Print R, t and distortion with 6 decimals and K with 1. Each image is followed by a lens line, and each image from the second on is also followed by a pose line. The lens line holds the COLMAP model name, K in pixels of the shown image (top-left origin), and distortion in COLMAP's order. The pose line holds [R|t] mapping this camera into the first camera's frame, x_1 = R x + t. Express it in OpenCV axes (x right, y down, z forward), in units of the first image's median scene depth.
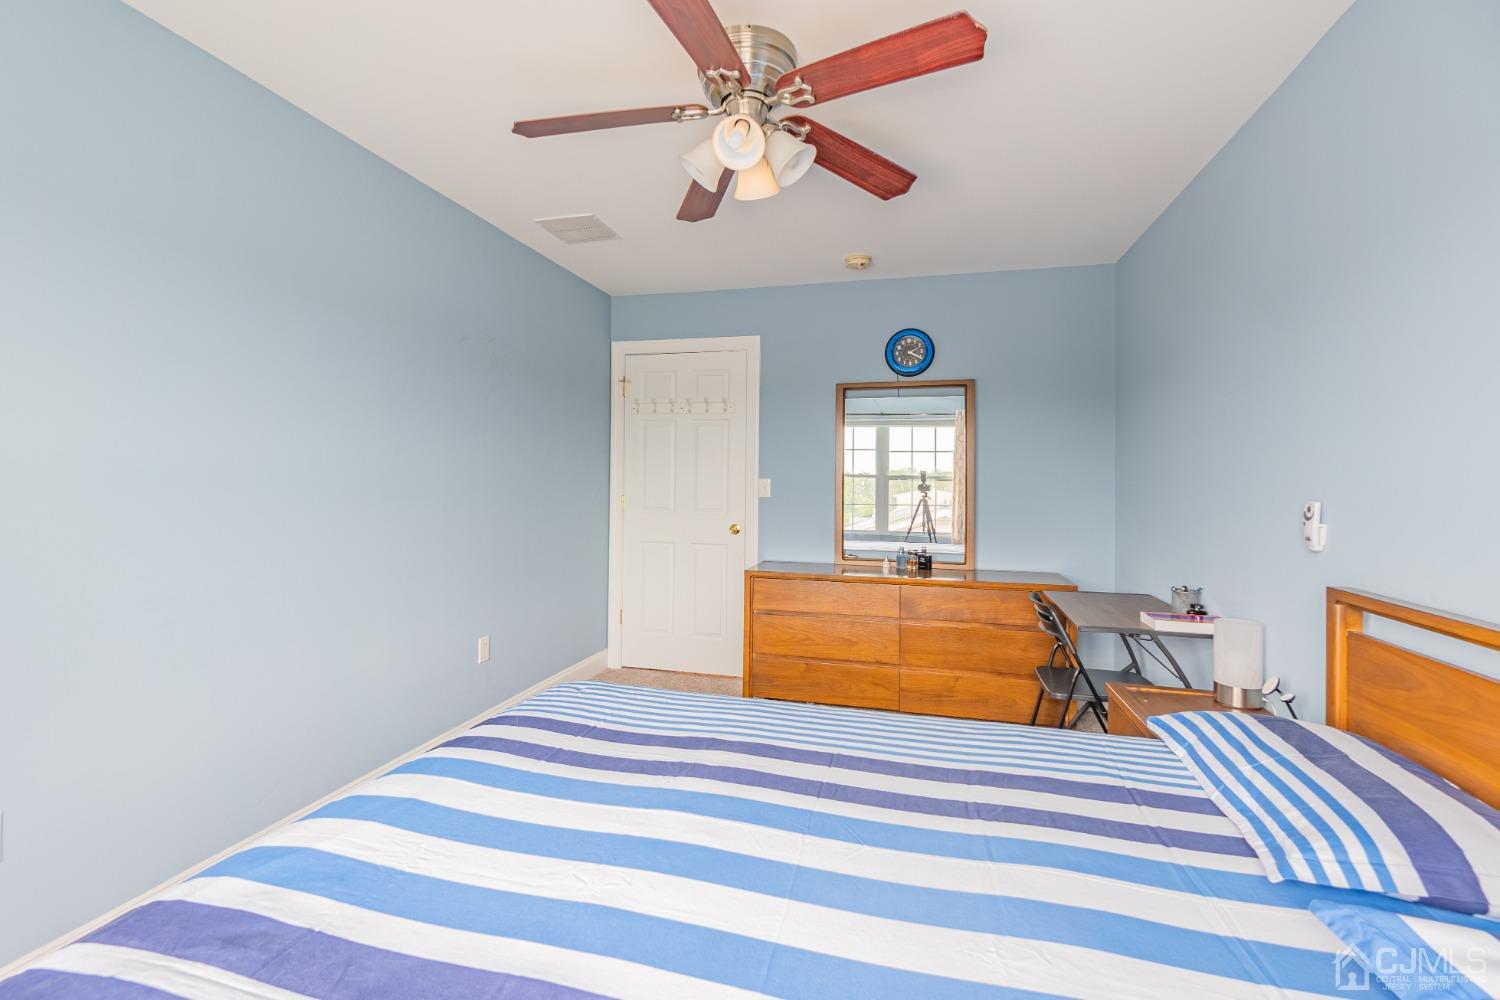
lens RADIAL K [[680.9, 0, 751.7], [0, 680.9, 473.0], [0, 0, 1]] dist [0.000293, 0.000261]
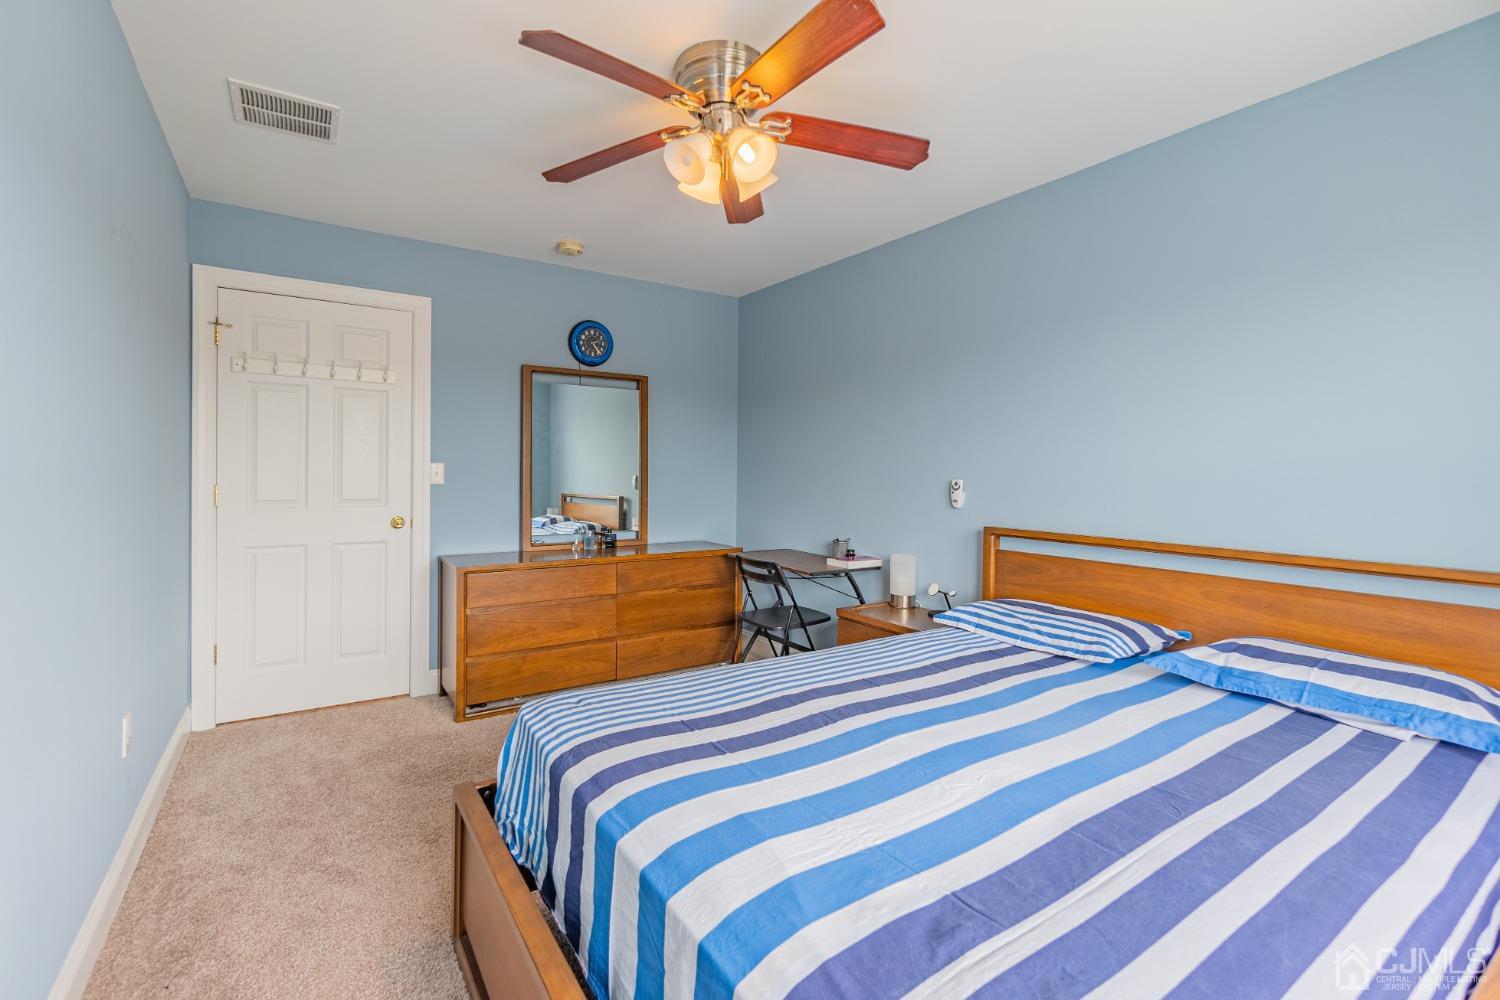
lens RADIAL K [[670.9, 0, 749.3], [0, 670.9, 474.3], [0, 0, 1]] dist [-0.011533, -0.000160]
pose [[0.649846, -0.007041, 0.760034, -0.451972], [-0.012868, 0.999712, 0.020265, 0.000453], [-0.759957, -0.022949, 0.649568, 0.160486]]
